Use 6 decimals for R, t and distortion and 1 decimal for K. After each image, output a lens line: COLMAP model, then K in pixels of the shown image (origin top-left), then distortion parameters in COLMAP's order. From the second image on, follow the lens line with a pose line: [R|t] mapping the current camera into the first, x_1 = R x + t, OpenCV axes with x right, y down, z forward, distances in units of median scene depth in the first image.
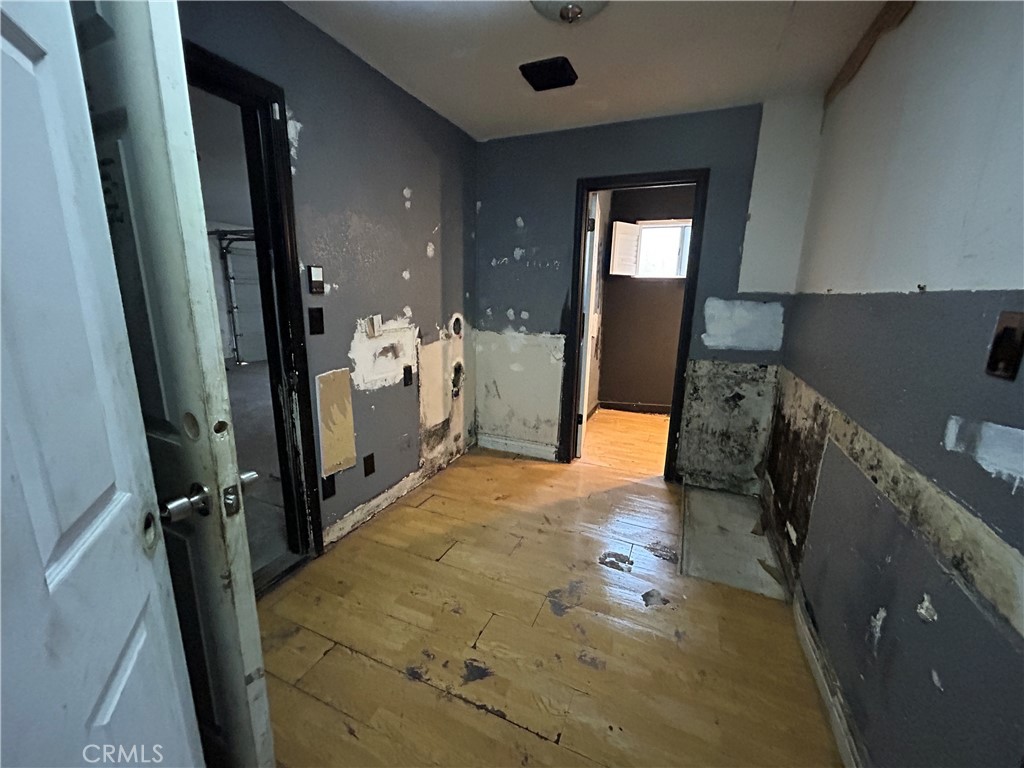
lens RADIAL K [[415.0, 0, 510.8], [0, 415.0, 382.1], [0, 0, 1]] dist [0.000700, 0.000308]
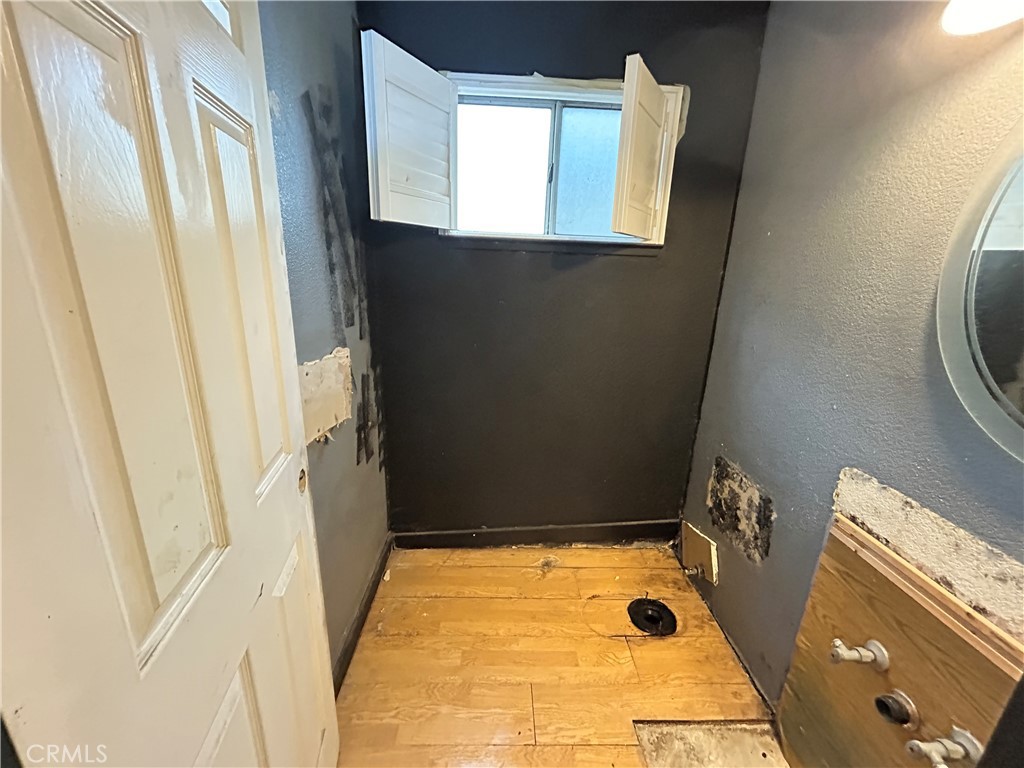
lens RADIAL K [[415.0, 0, 510.8], [0, 415.0, 382.1], [0, 0, 1]] dist [0.000700, 0.000308]
pose [[0.904072, -0.107086, 0.413748, 0.173605], [0.077753, 0.993156, 0.087153, -0.142004], [-0.420249, -0.046622, 0.906210, 0.606157]]
